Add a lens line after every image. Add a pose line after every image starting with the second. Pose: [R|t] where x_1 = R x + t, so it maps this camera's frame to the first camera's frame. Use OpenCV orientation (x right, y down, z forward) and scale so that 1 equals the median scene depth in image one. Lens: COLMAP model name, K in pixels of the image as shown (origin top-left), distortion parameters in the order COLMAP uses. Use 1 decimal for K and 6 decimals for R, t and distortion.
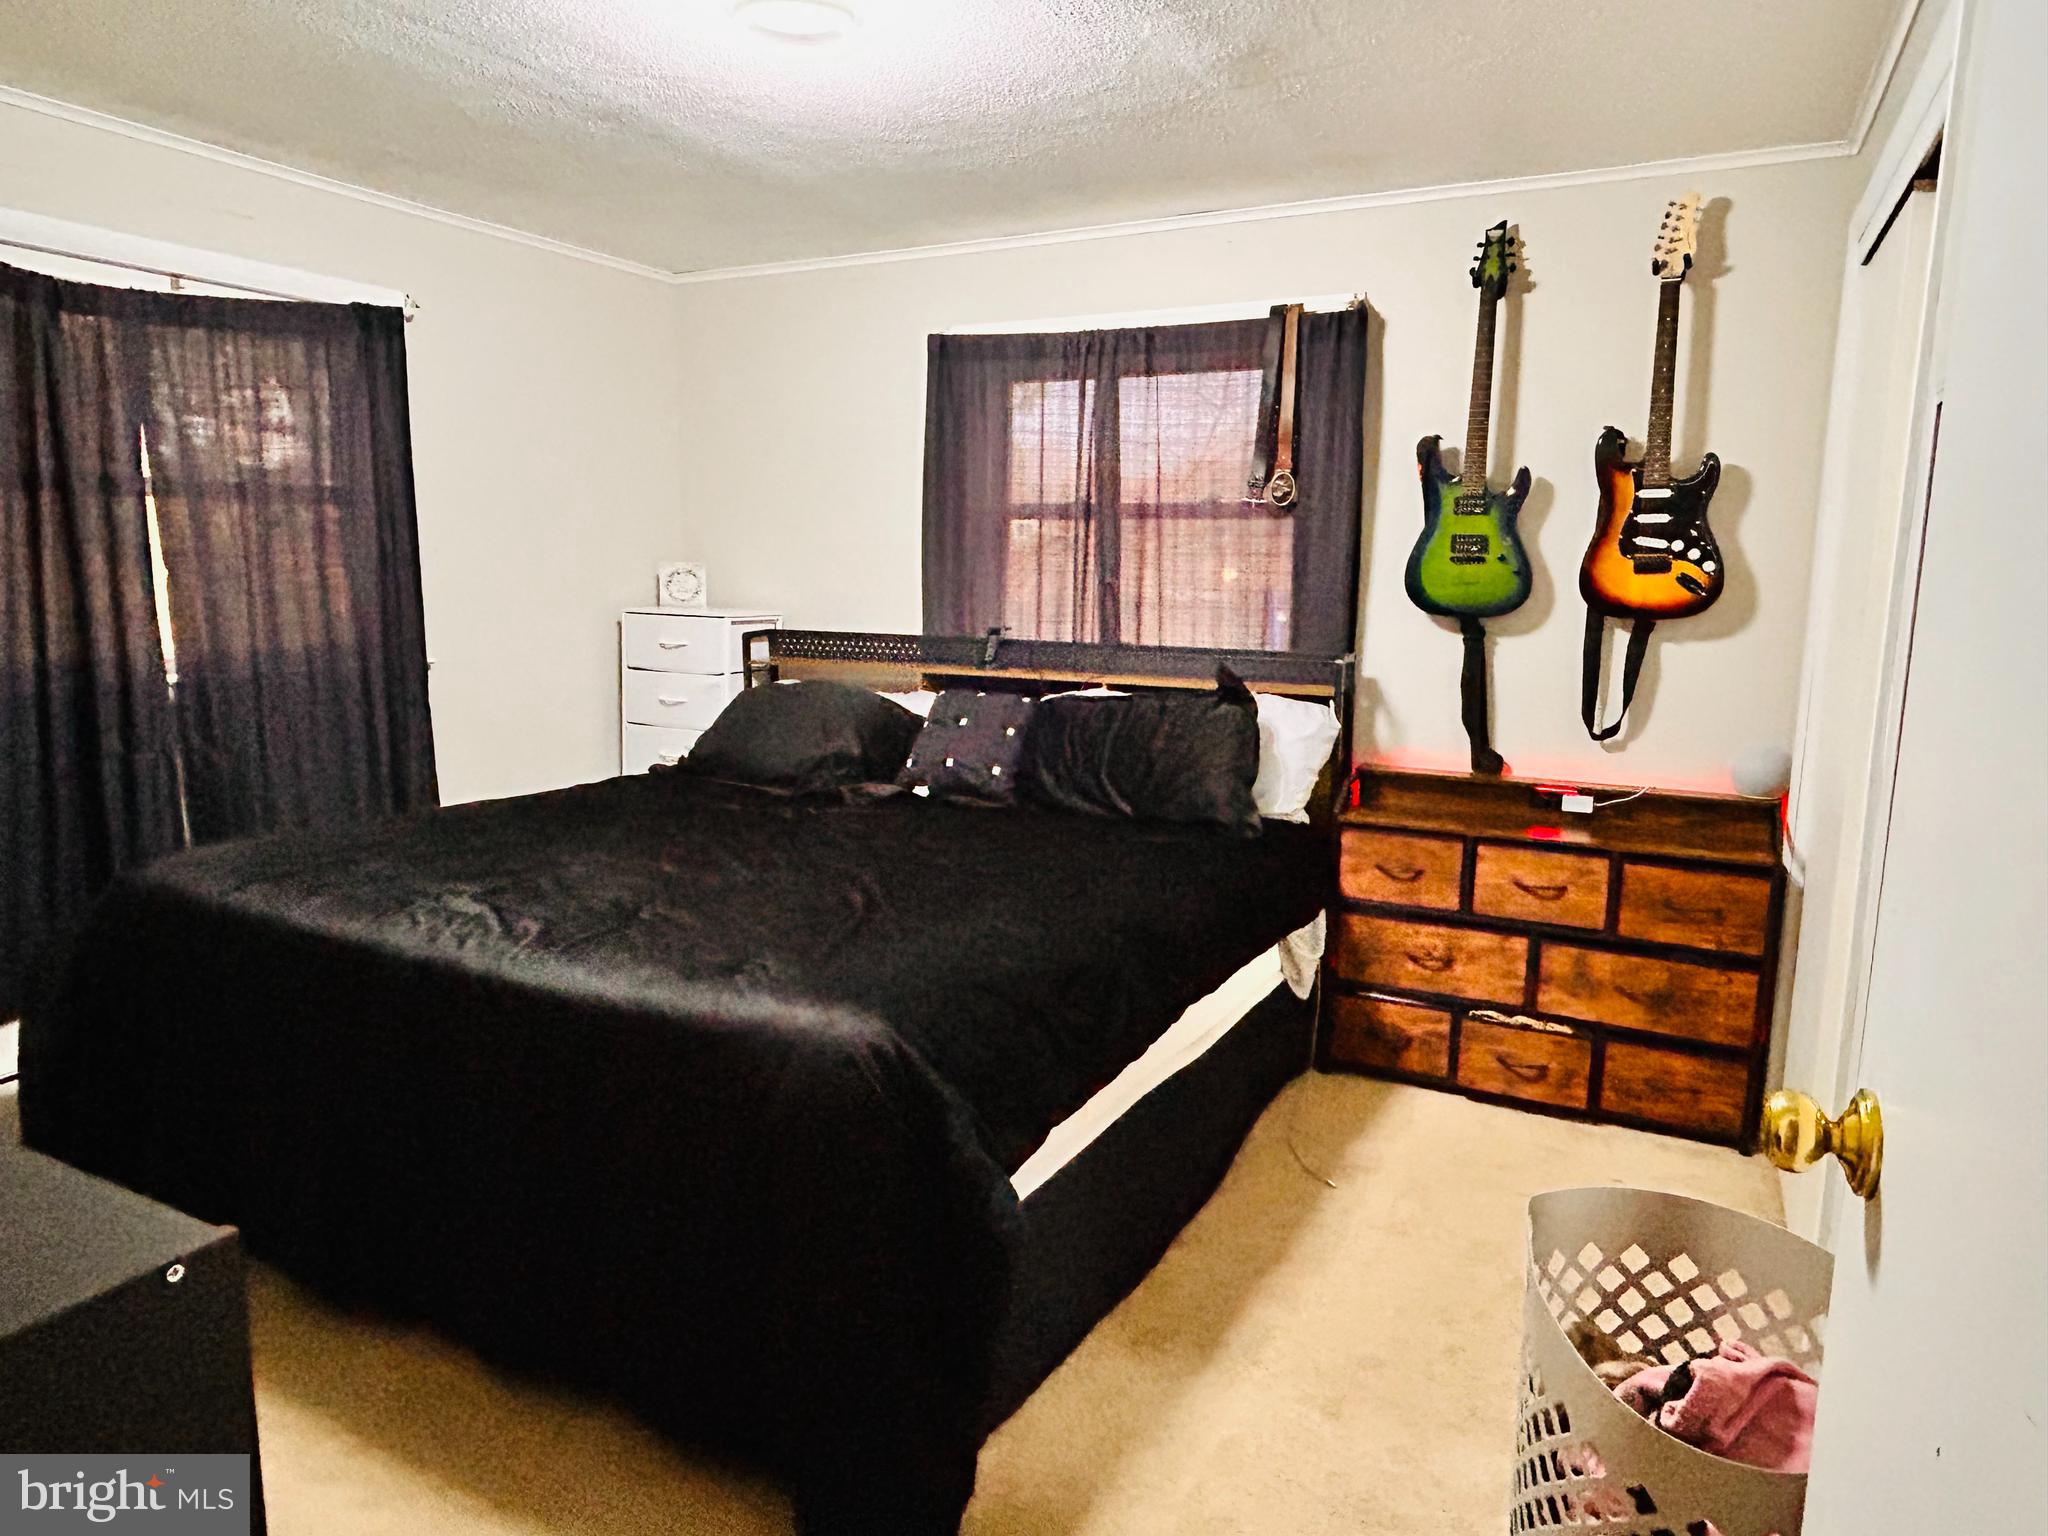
lens RADIAL K [[1290.8, 0, 1029.7], [0, 1290.8, 768.1], [0, 0, 1]] dist [0.000516, -0.003840]
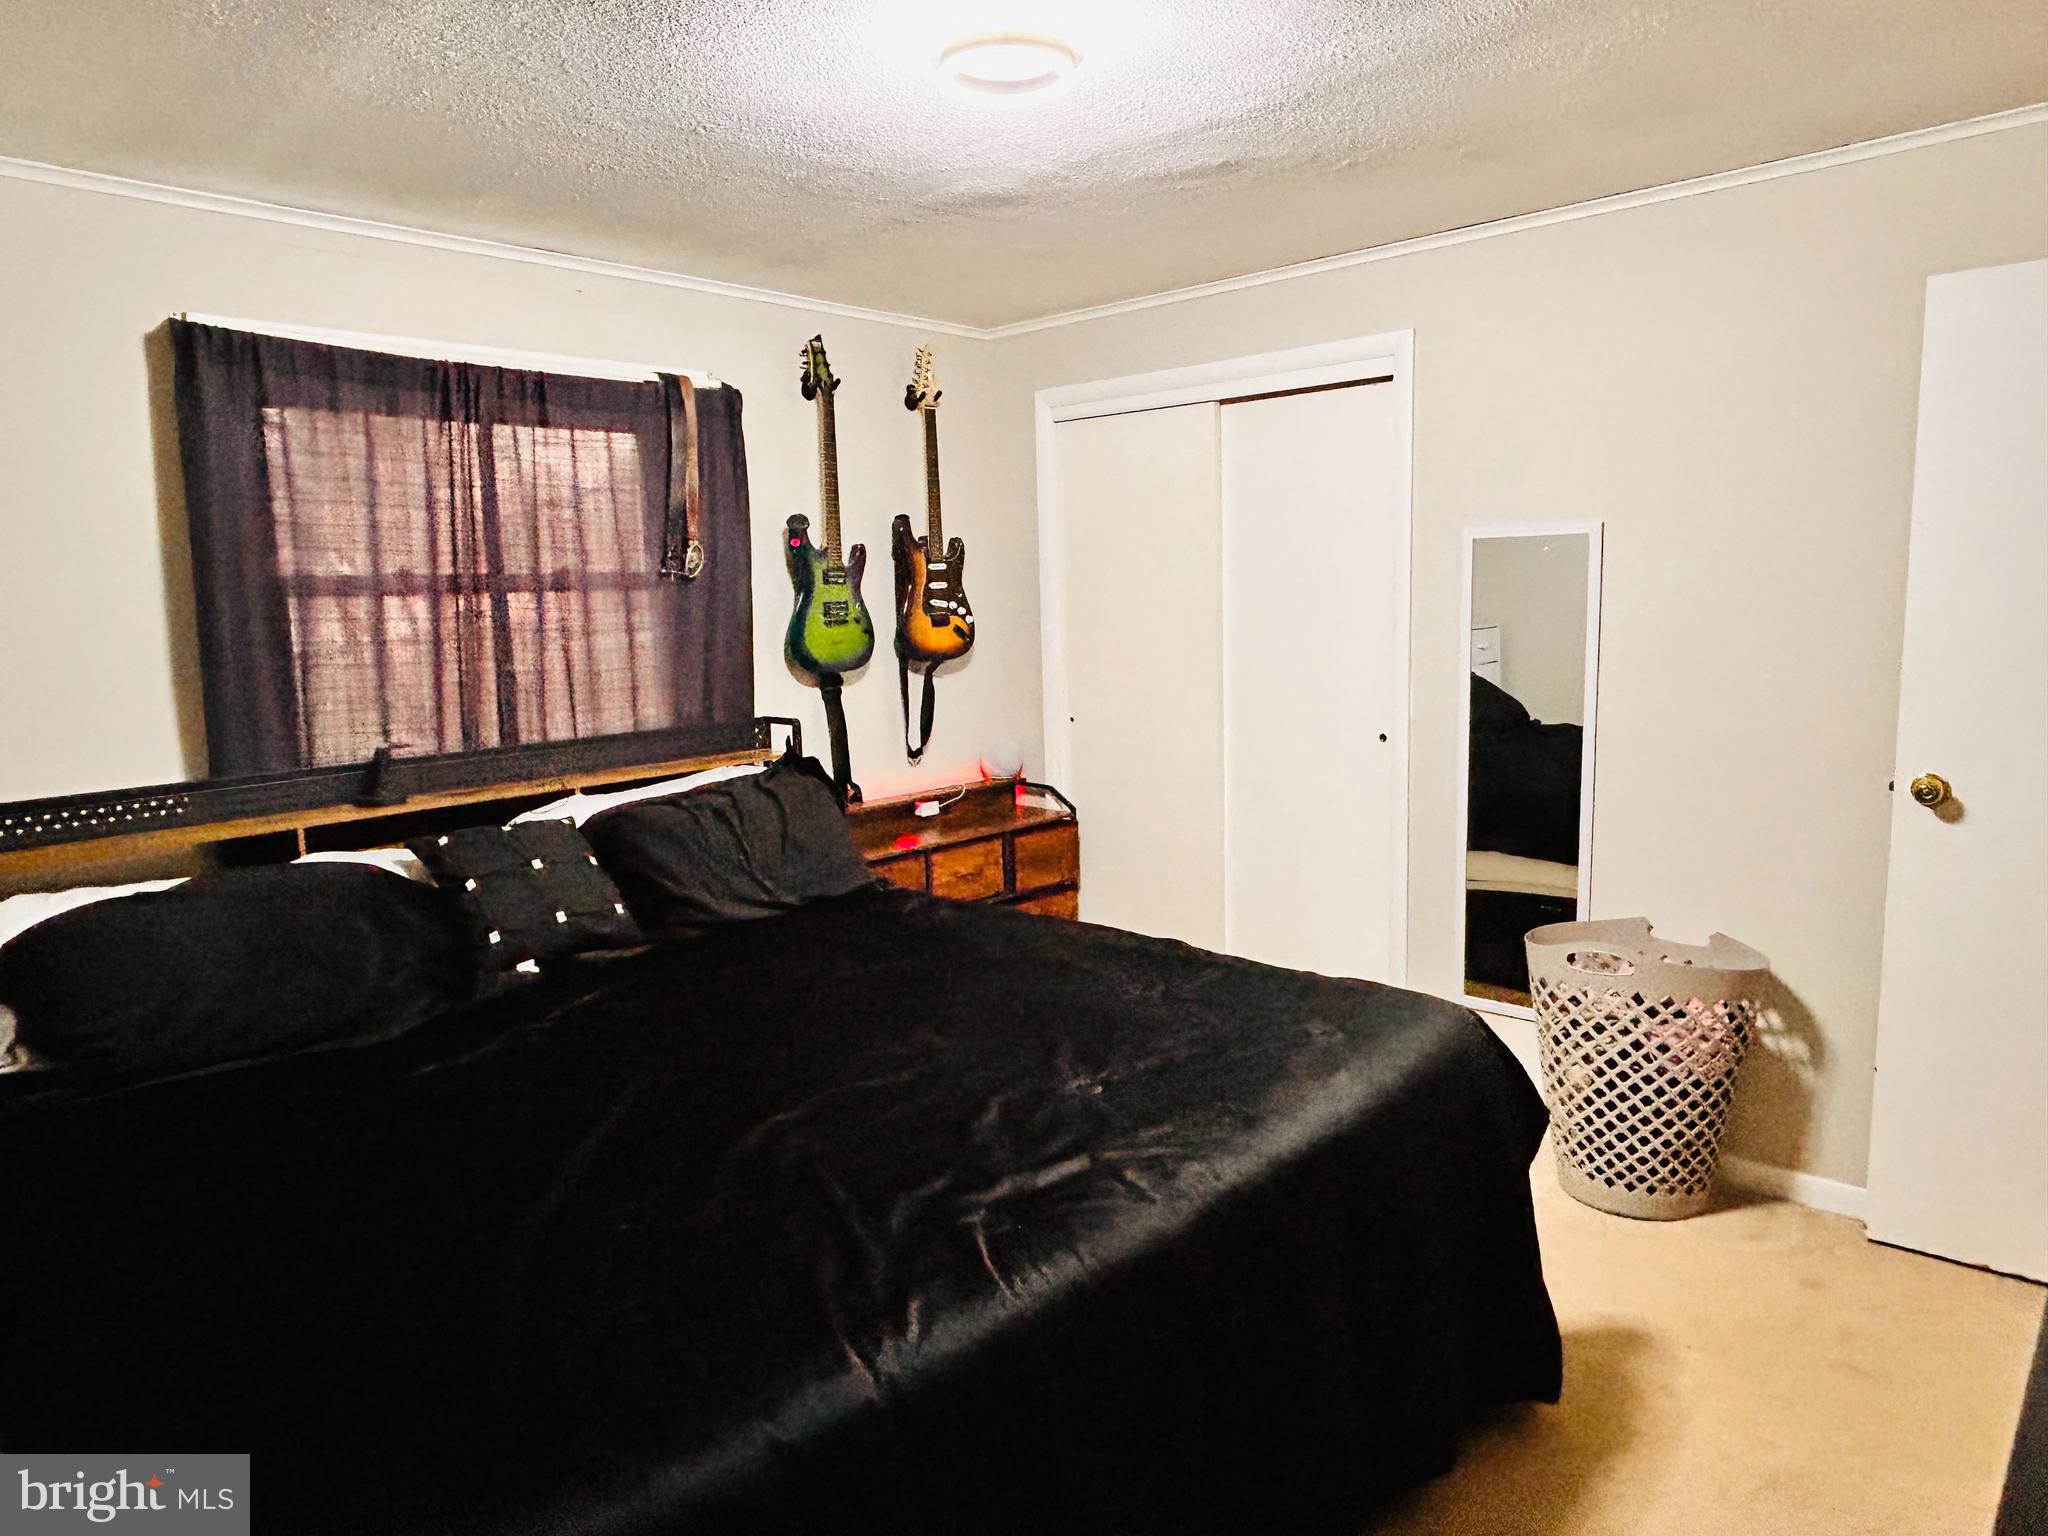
lens RADIAL K [[1290.8, 0, 1029.7], [0, 1290.8, 768.1], [0, 0, 1]] dist [0.000516, -0.003840]
pose [[0.255855, -0.154254, 0.954329, -0.754330], [0.184241, 0.976874, 0.108503, -0.130880], [-0.948996, 0.148065, 0.278358, 0.545816]]
